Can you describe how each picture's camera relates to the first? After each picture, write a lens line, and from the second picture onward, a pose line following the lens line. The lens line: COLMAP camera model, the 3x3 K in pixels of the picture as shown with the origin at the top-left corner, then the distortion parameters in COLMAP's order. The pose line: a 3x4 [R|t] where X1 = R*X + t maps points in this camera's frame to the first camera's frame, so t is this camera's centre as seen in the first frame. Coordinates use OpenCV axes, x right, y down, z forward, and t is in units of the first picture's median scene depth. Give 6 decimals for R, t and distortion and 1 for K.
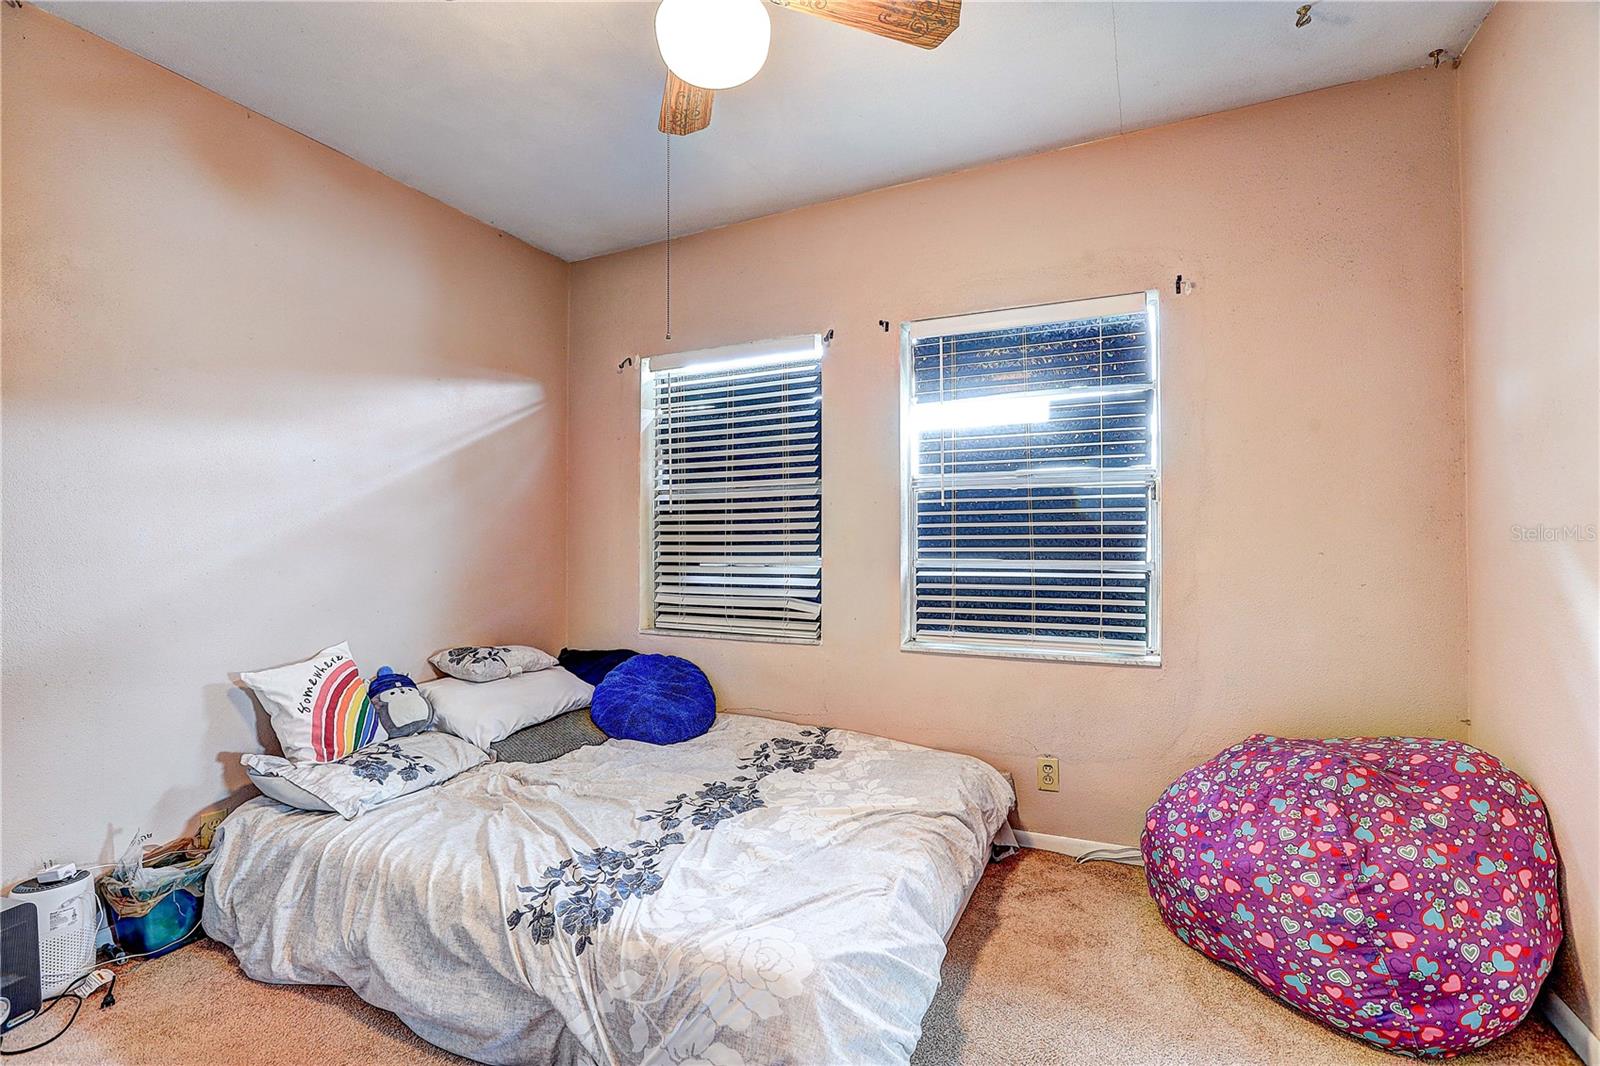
lens RADIAL K [[725.2, 0, 796.2], [0, 725.2, 535.6], [0, 0, 1]] dist [-0.058612, 0.022542]
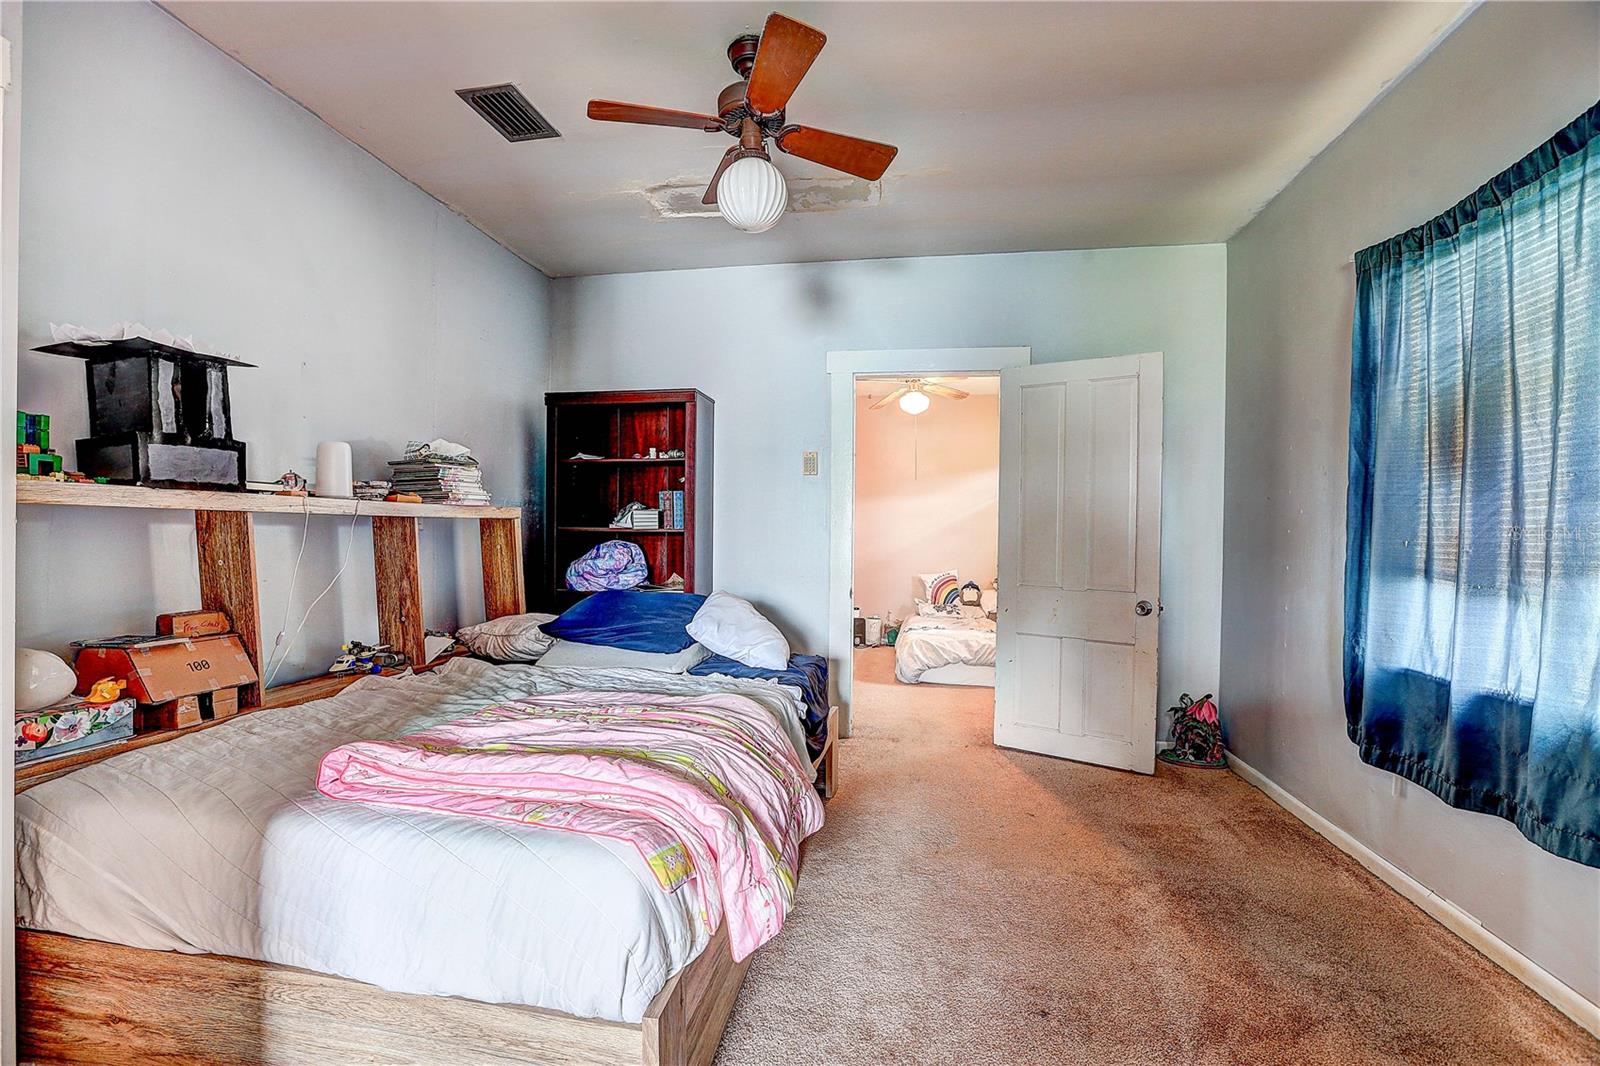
lens RADIAL K [[725.2, 0, 796.2], [0, 725.2, 535.6], [0, 0, 1]] dist [-0.058612, 0.022542]
pose [[0.284705, 0.008635, -0.958576, 1.771855], [-0.007147, 0.999951, 0.006885, 0.001823], [0.958589, 0.004891, 0.284753, -0.382056]]
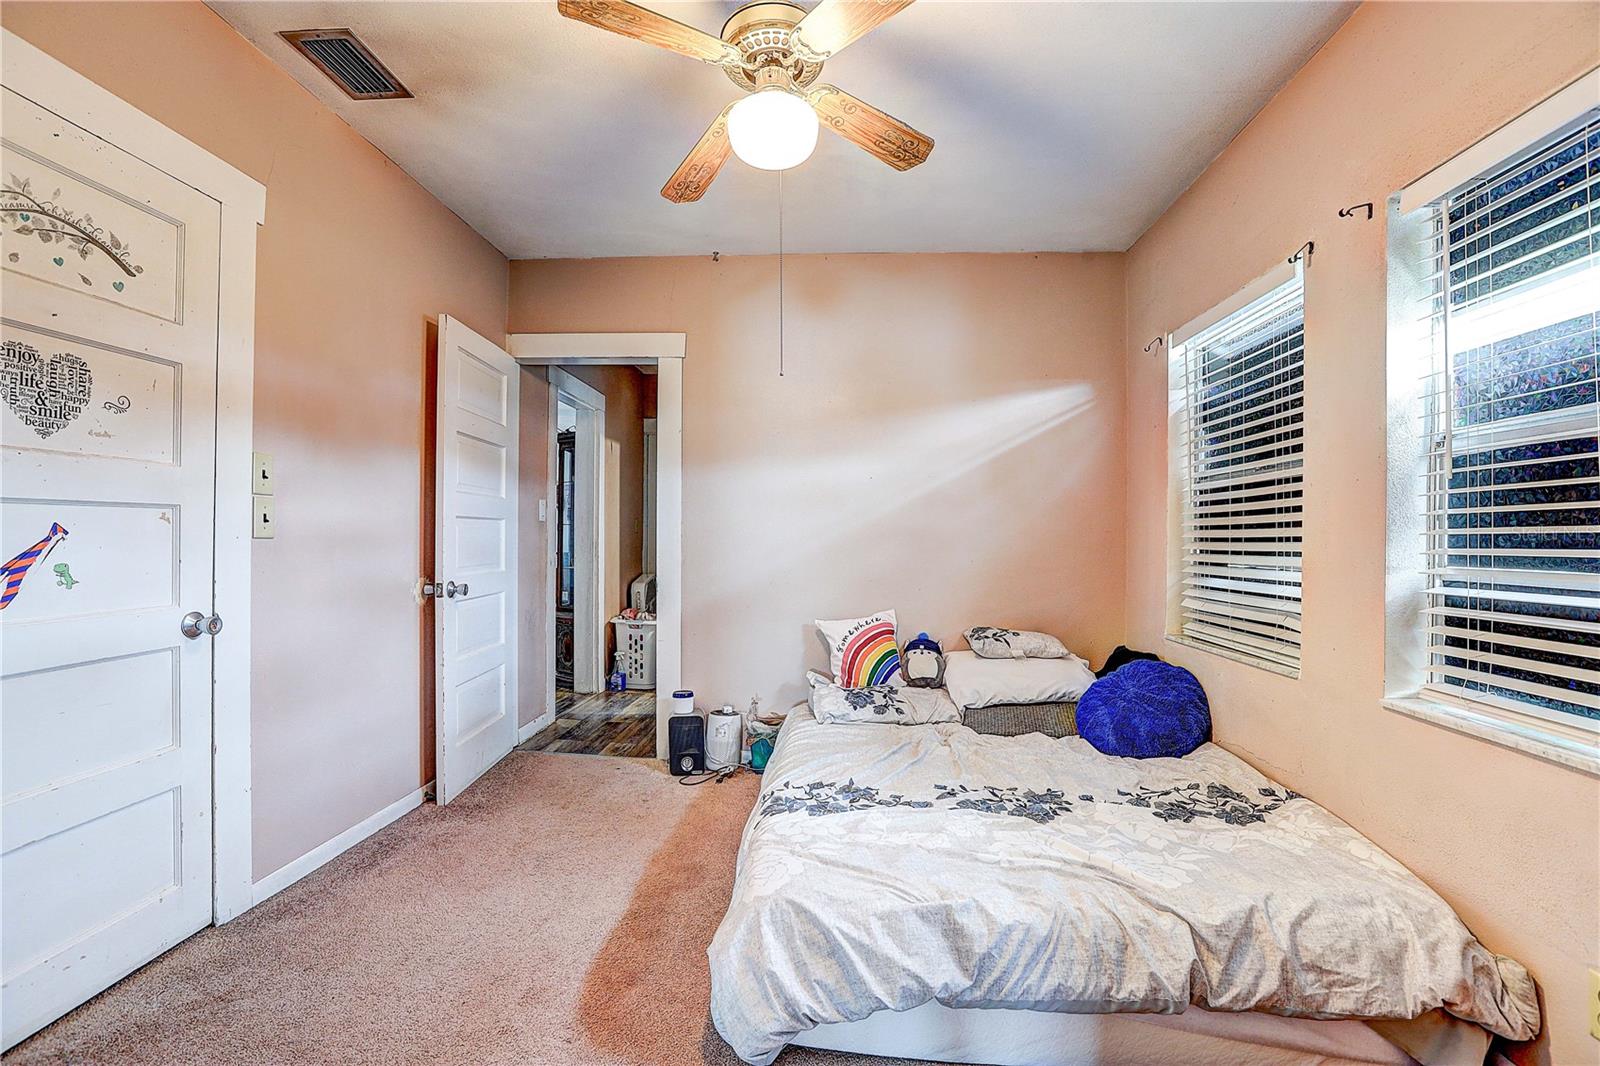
lens RADIAL K [[725.2, 0, 796.2], [0, 725.2, 535.6], [0, 0, 1]] dist [-0.058612, 0.022542]
pose [[0.381256, 0.001404, -0.924468, 0.534755], [-0.001419, 0.999999, 0.000933, 0.006986], [0.924468, 0.000956, 0.381258, 0.279813]]
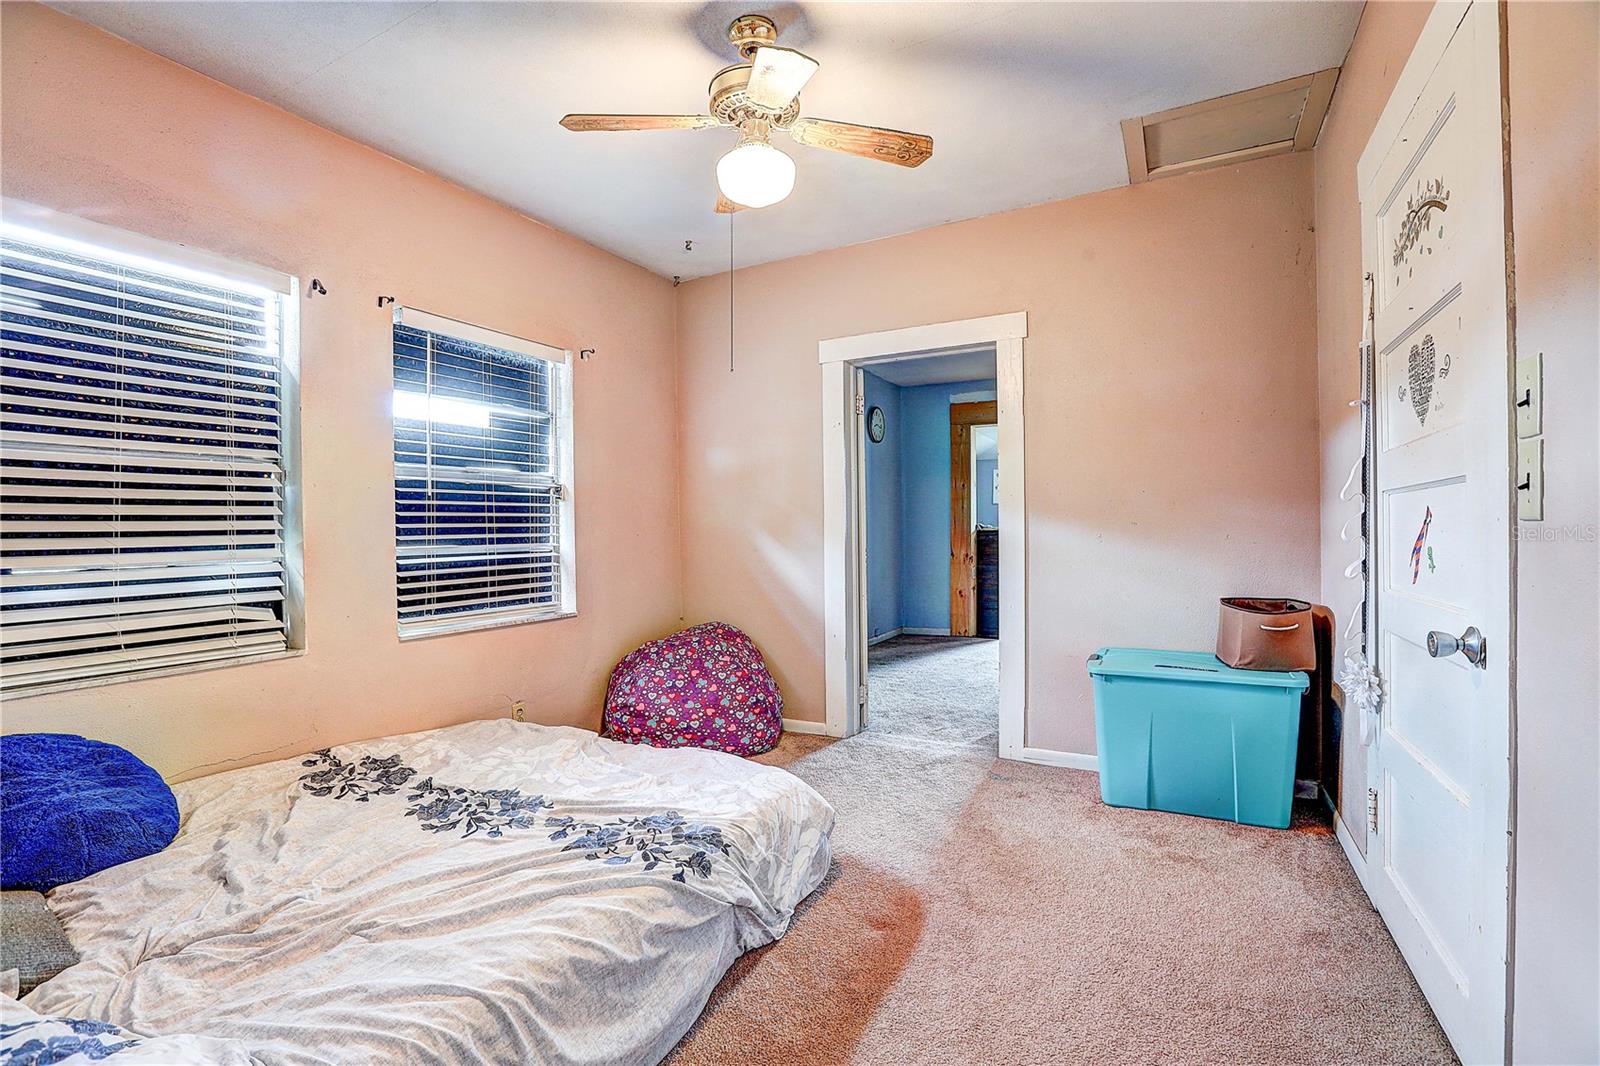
lens RADIAL K [[725.2, 0, 796.2], [0, 725.2, 535.6], [0, 0, 1]] dist [-0.058612, 0.022542]
pose [[0.047557, -0.009215, 0.998826, -0.802005], [0.003350, 0.999953, 0.009066, 0.009530], [-0.998863, 0.002915, 0.047586, 0.427999]]
